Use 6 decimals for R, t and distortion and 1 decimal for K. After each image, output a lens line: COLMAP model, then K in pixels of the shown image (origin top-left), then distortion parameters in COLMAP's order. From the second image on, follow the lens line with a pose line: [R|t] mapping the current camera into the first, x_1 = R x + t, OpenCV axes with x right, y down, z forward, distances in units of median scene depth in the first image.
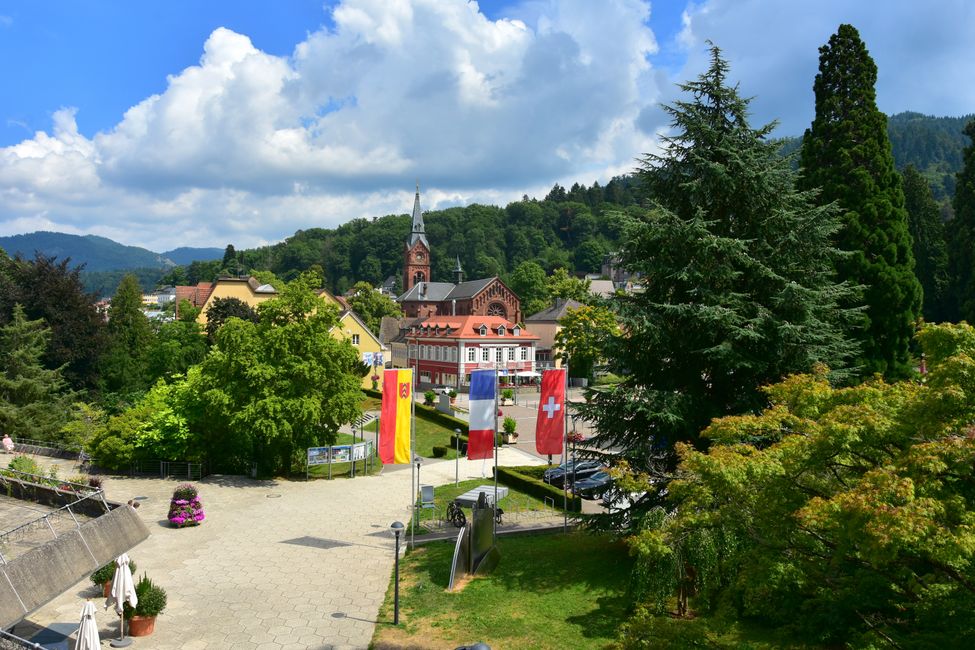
lens RADIAL K [[747.5, 0, 487.5], [0, 747.5, 325.0], [0, 0, 1]] dist [-0.048212, 0.002260]
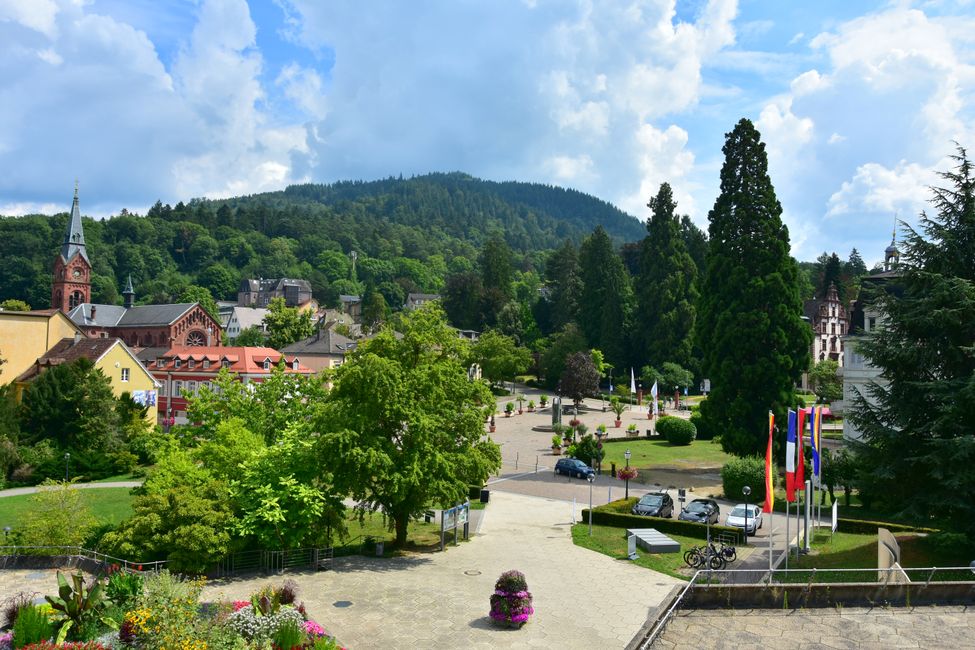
lens RADIAL K [[747.5, 0, 487.5], [0, 747.5, 325.0], [0, 0, 1]] dist [-0.048212, 0.002260]
pose [[0.833597, 0.032082, 0.551440, -0.163049], [-0.009641, 0.999005, -0.043548, -0.001867], [-0.552288, 0.030985, 0.833077, 0.064976]]
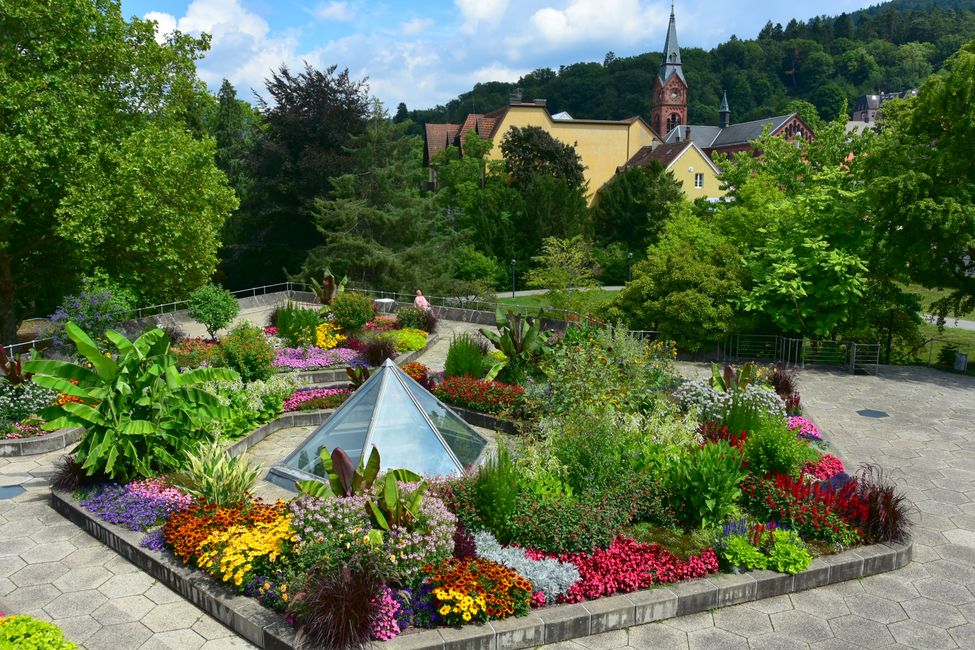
lens RADIAL K [[779.8, 0, 487.5], [0, 779.8, 325.0], [0, 0, 1]] dist [-0.033333, 0.002133]
pose [[0.983215, 0.023146, -0.180976, -0.134316], [0.006245, 0.987070, 0.160167, 0.020366], [0.182343, -0.158608, 0.970358, 0.100218]]
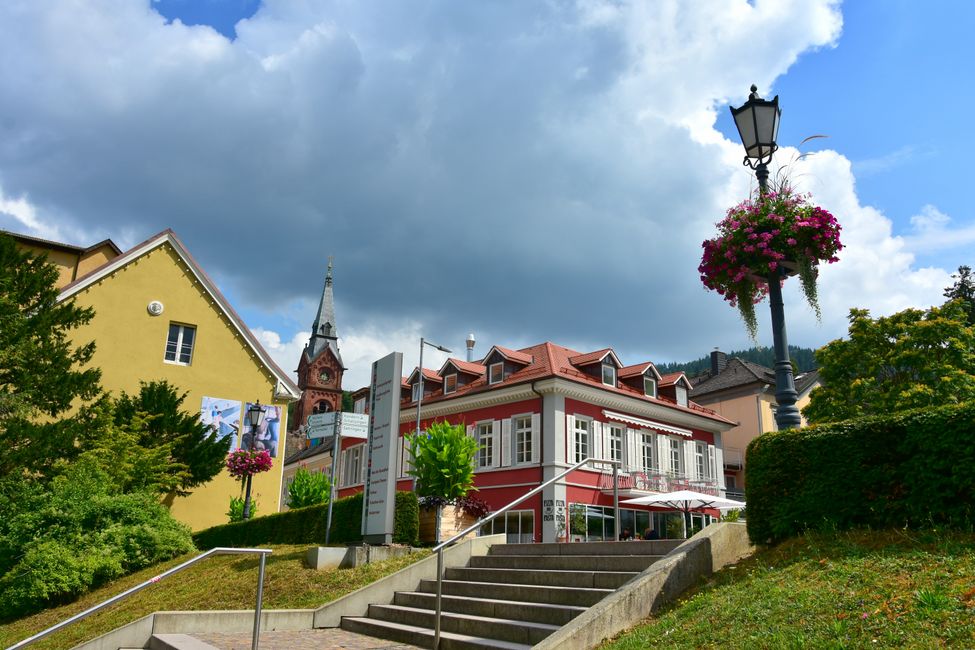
lens RADIAL K [[747.5, 0, 487.5], [0, 747.5, 325.0], [0, 0, 1]] dist [-0.048212, 0.002260]
pose [[0.984656, 0.063803, 0.162425, -0.063820], [-0.011284, 0.952096, -0.305592, 0.050193], [-0.174141, 0.299071, 0.938207, 0.414539]]
